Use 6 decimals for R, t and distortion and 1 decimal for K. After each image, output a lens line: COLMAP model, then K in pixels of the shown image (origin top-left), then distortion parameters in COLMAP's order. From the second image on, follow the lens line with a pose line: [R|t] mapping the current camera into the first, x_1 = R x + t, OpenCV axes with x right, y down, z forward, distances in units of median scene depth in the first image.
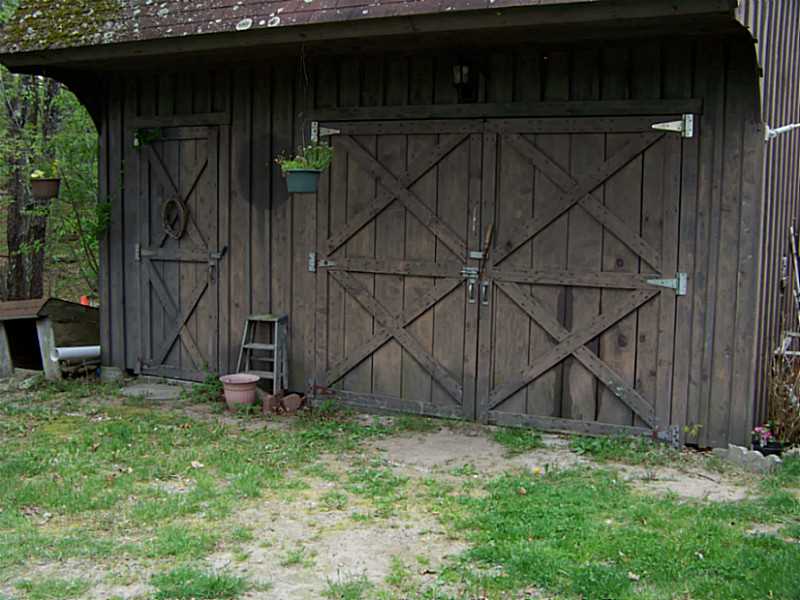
lens RADIAL K [[1016.1, 0, 400.0], [0, 1016.1, 300.0], [0, 0, 1]] dist [-0.094532, 0.101416]
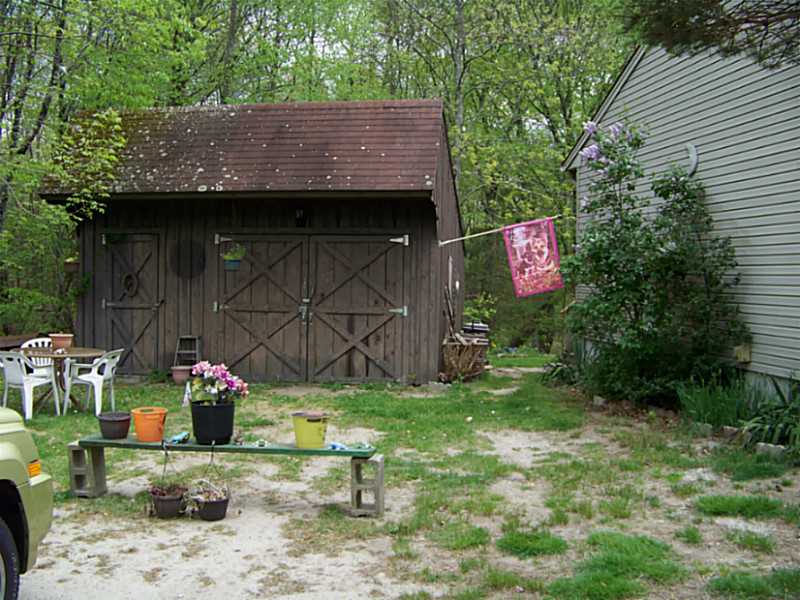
lens RADIAL K [[856.5, 0, 400.0], [0, 856.5, 300.0], [0, 0, 1]] dist [-0.003656, -0.001179]
pose [[0.926209, -0.014327, 0.376738, -0.402968], [0.041595, 0.997061, -0.064342, 0.074259], [-0.374709, 0.075264, 0.924083, -0.676525]]
